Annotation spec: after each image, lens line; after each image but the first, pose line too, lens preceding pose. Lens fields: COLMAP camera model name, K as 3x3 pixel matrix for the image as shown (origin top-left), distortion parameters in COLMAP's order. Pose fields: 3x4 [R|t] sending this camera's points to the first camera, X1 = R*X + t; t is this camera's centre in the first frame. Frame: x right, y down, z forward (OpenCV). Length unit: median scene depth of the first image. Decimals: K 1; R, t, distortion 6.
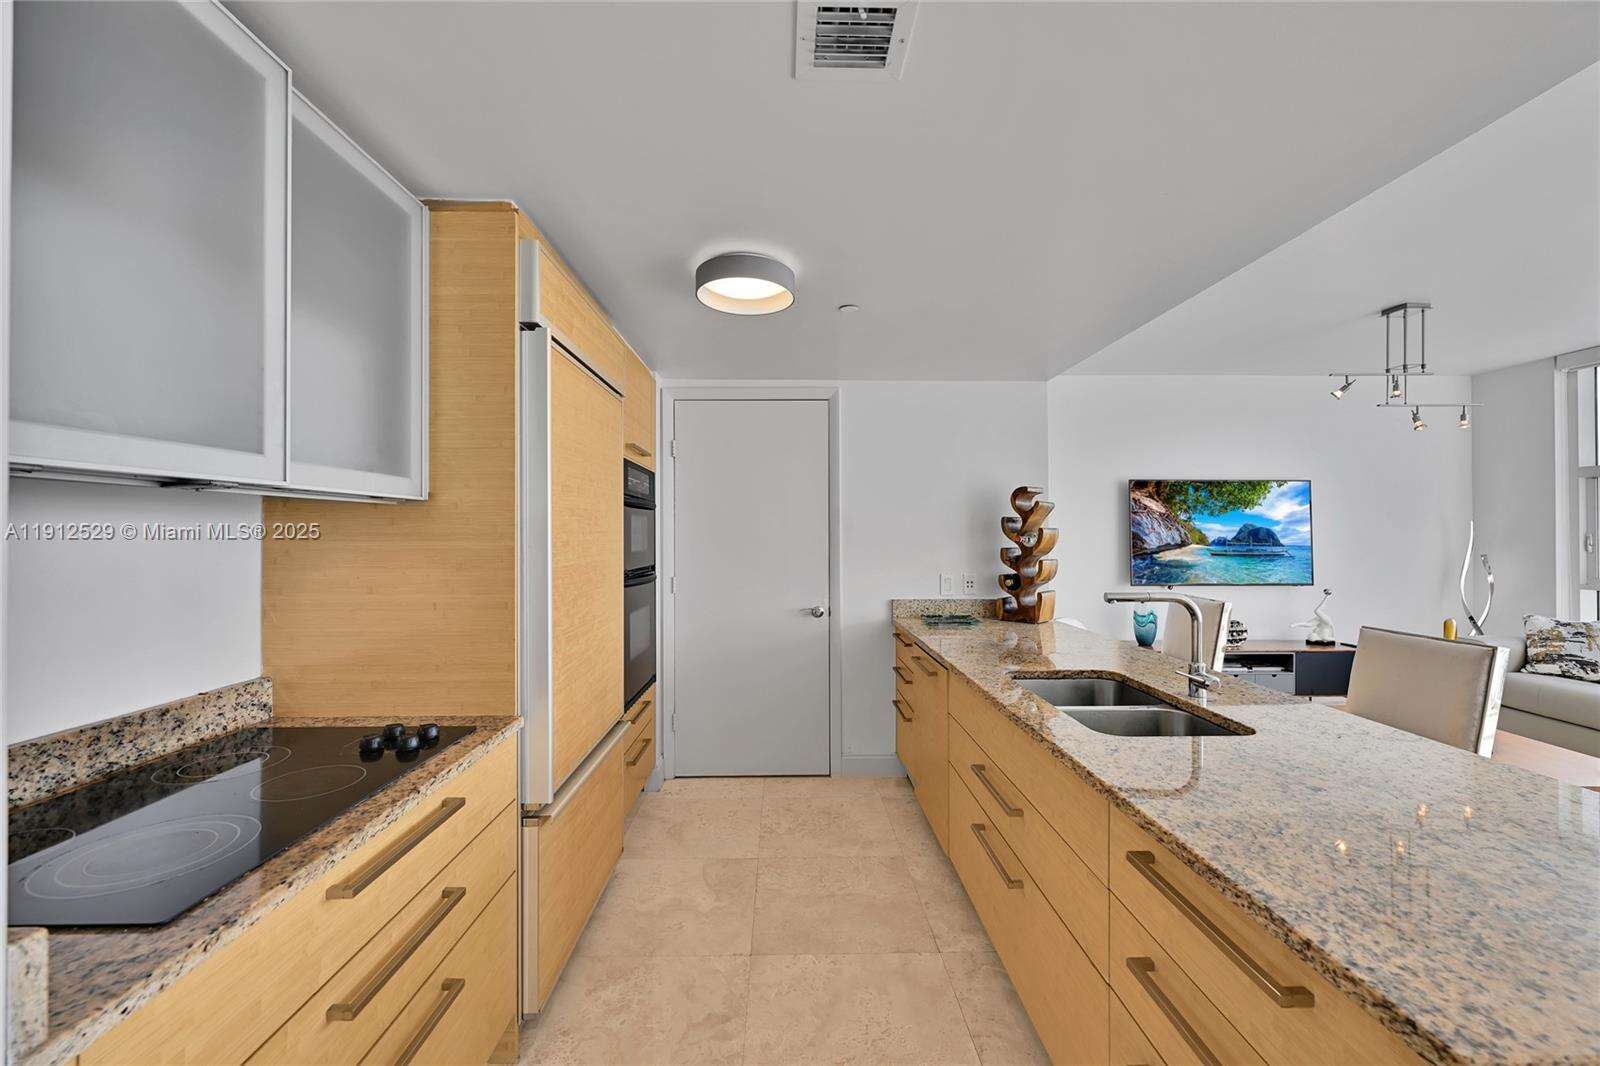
lens RADIAL K [[629.2, 0, 796.9], [0, 629.2, 531.4], [0, 0, 1]] dist [-0.002114, 0.000314]
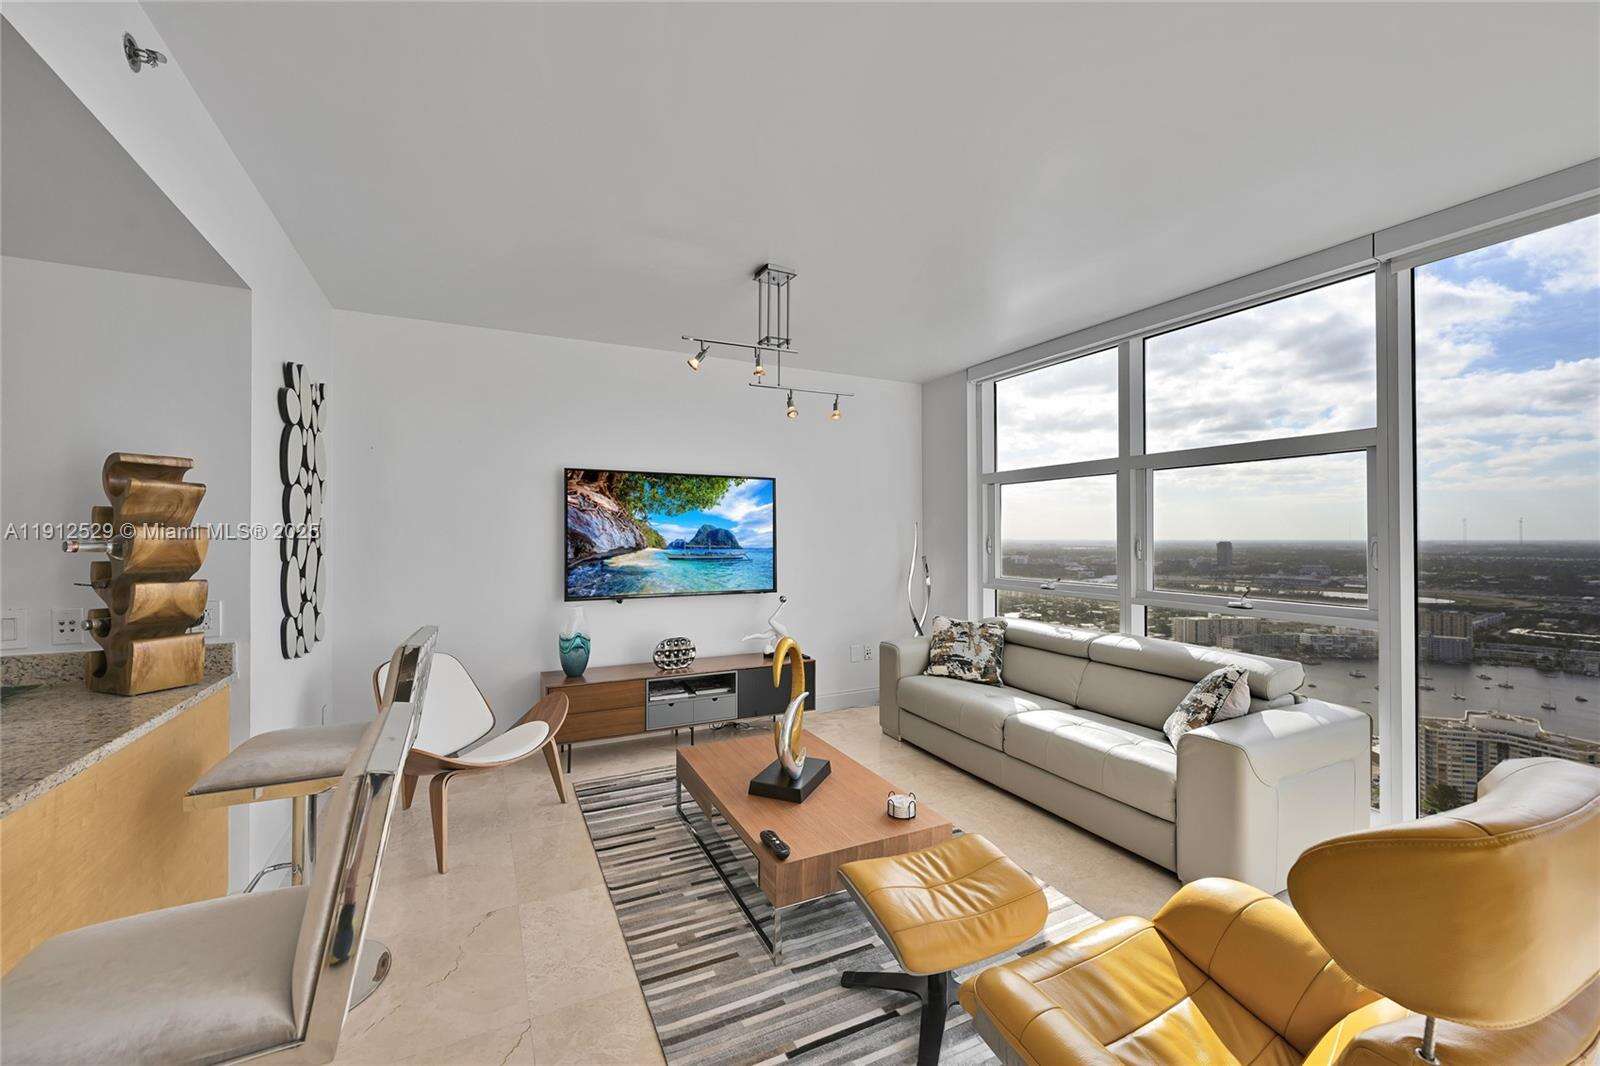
lens RADIAL K [[629.2, 0, 797.9], [0, 629.2, 532.8], [0, 0, 1]] dist [-0.002114, 0.000314]
pose [[0.900981, 0.001737, 0.433855, 0.661587], [-0.000945, 0.999997, -0.002042, 0.000548], [-0.433857, 0.001430, 0.900980, 0.226596]]
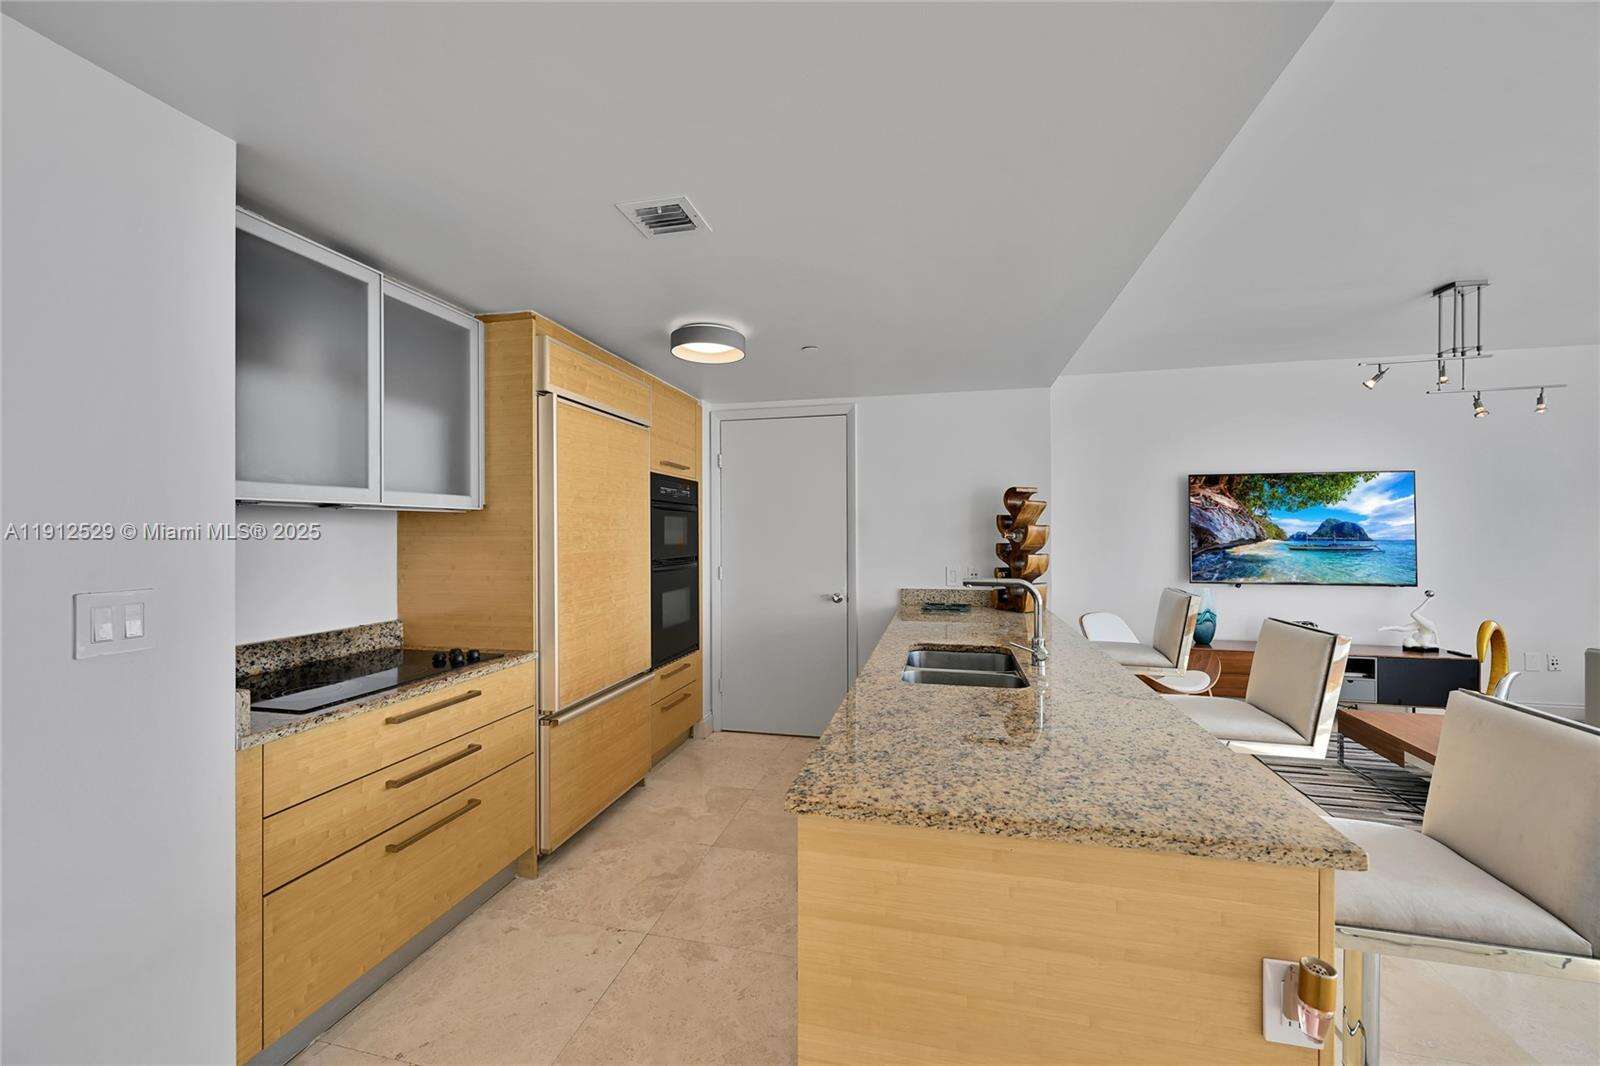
lens RADIAL K [[629.2, 0, 797.0], [0, 629.2, 531.4], [0, 0, 1]] dist [-0.002114, 0.000314]
pose [[0.968459, -0.001685, -0.249166, 0.265982], [0.002854, 0.999987, 0.004332, -0.000479], [0.249156, -0.004907, 0.968451, -0.151491]]
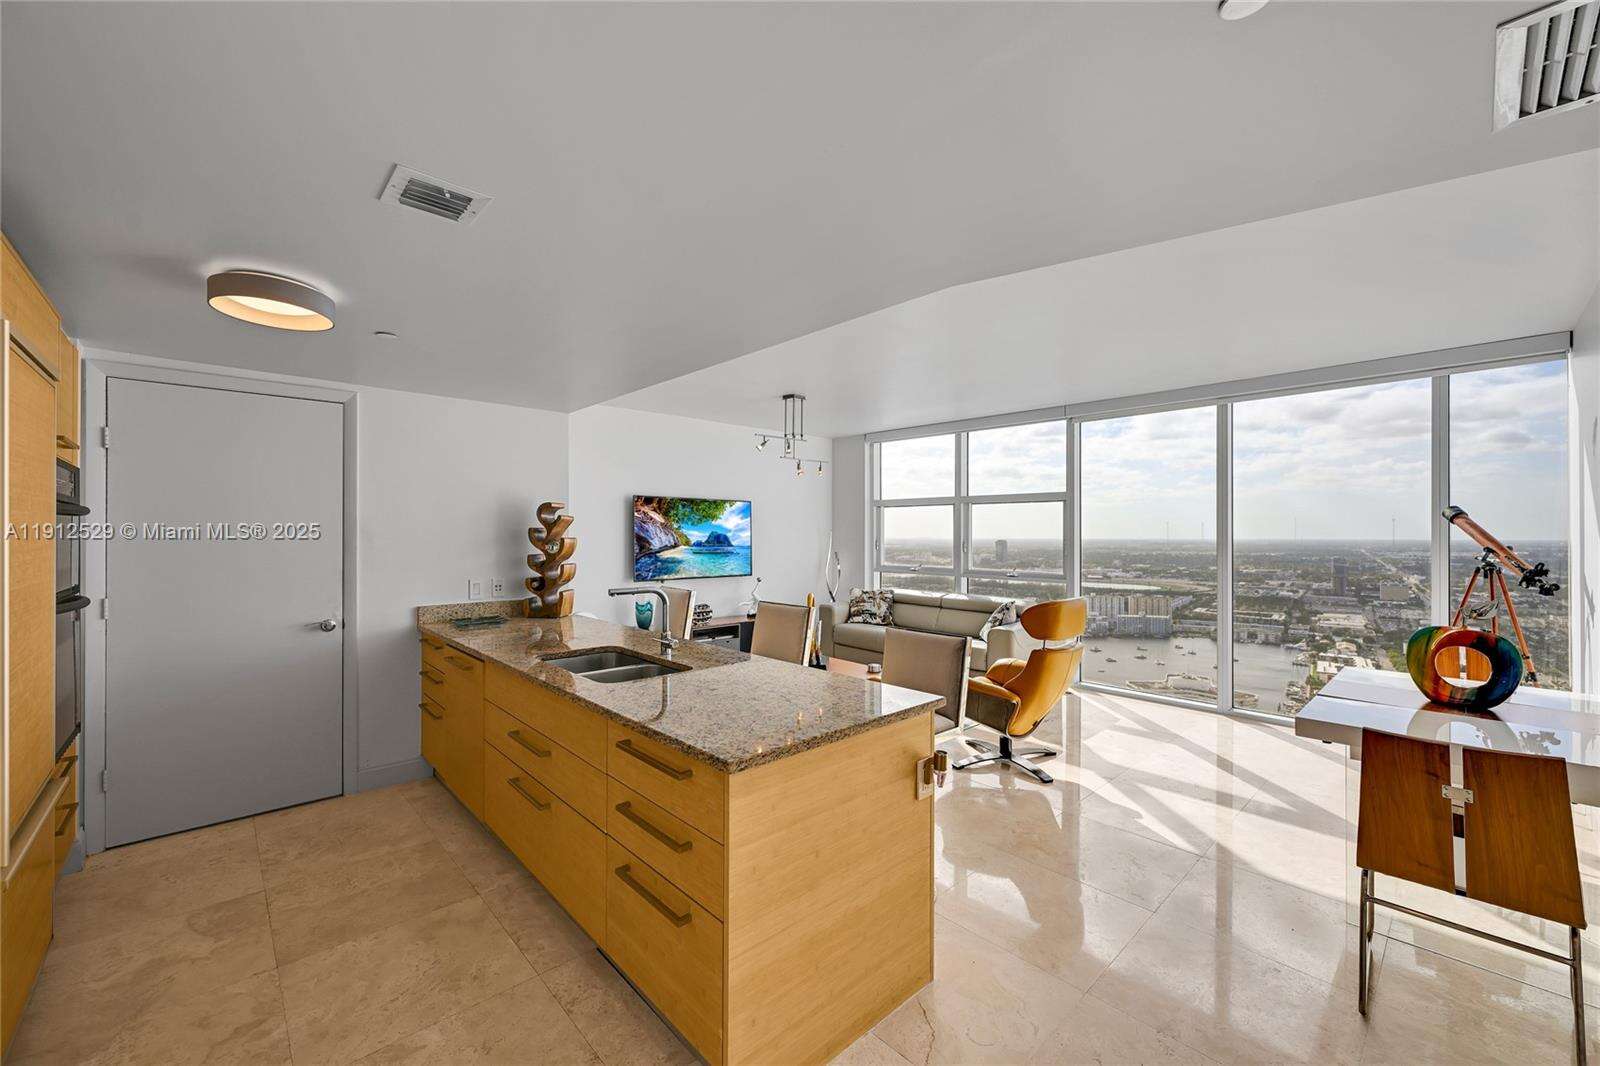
lens RADIAL K [[629.2, 0, 794.9], [0, 629.2, 530.7], [0, 0, 1]] dist [-0.002114, 0.000314]
pose [[0.745918, 0.006503, 0.666006, -0.078956], [-0.007201, 0.999973, -0.001699, -0.019170], [-0.665999, -0.003528, 0.745944, -0.185730]]
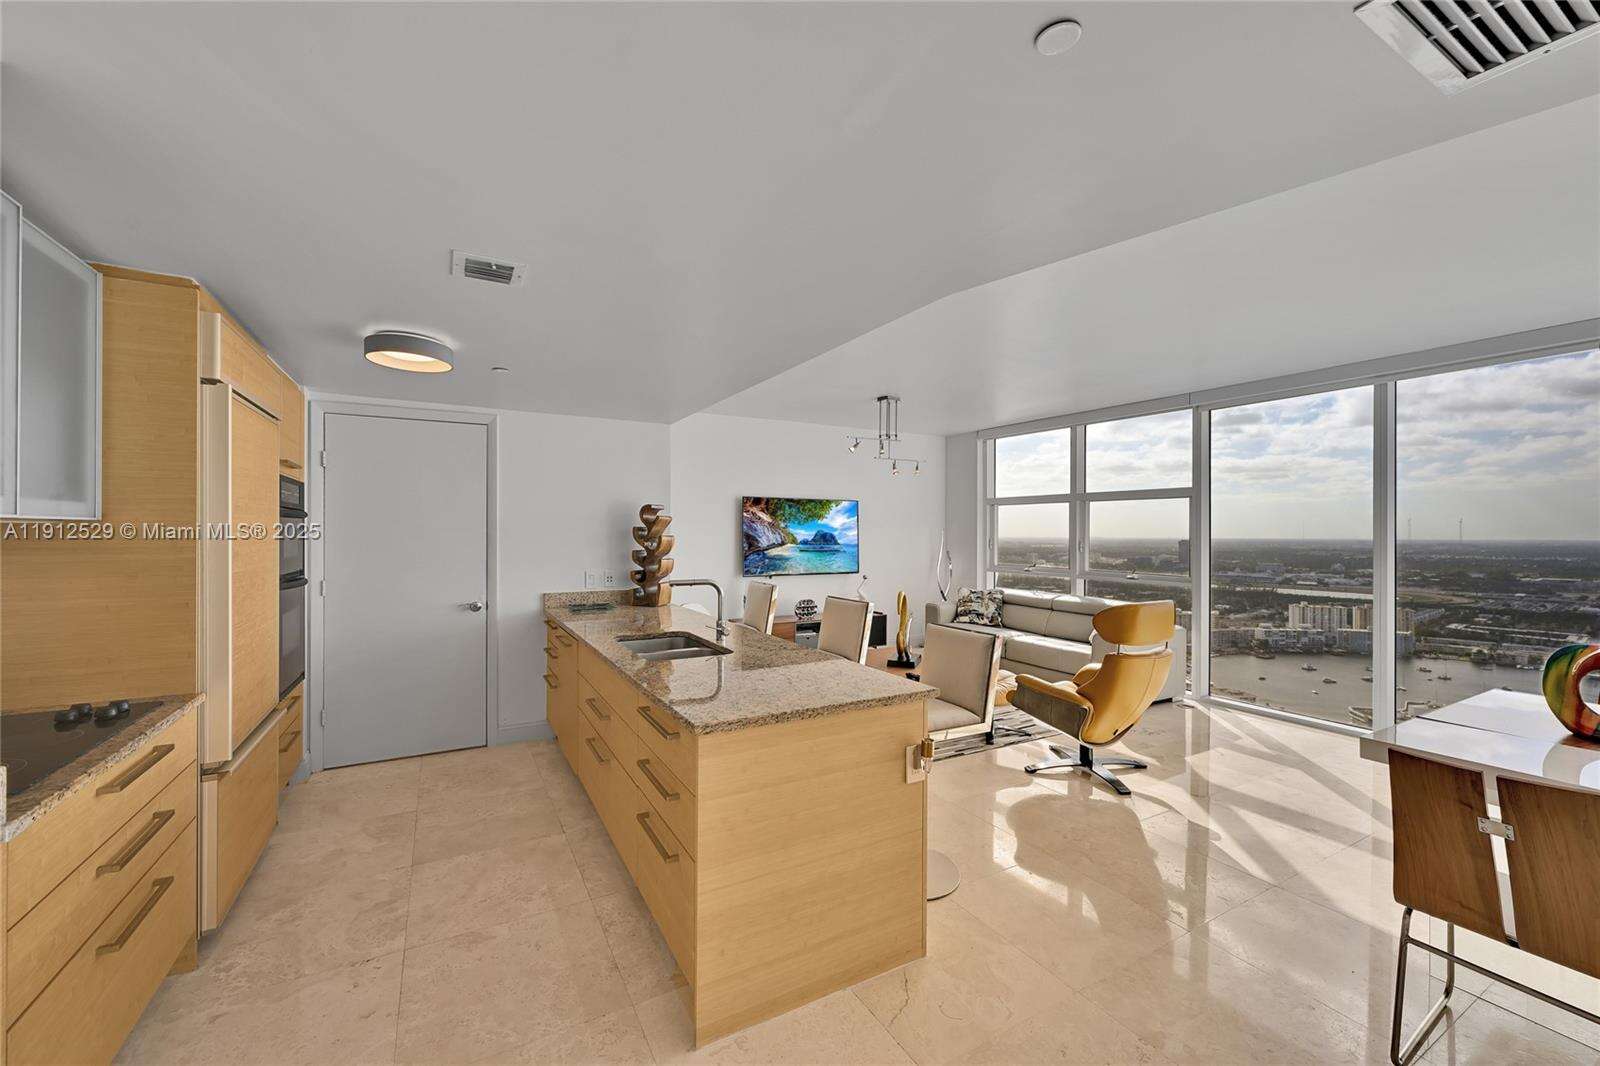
lens RADIAL K [[629.2, 0, 795.5], [0, 629.2, 530.8], [0, 0, 1]] dist [-0.002114, 0.000314]
pose [[0.882286, 0.005822, 0.470677, 0.006993], [-0.007727, 0.999968, 0.002115, -0.020323], [-0.470649, -0.005503, 0.882303, -0.322362]]
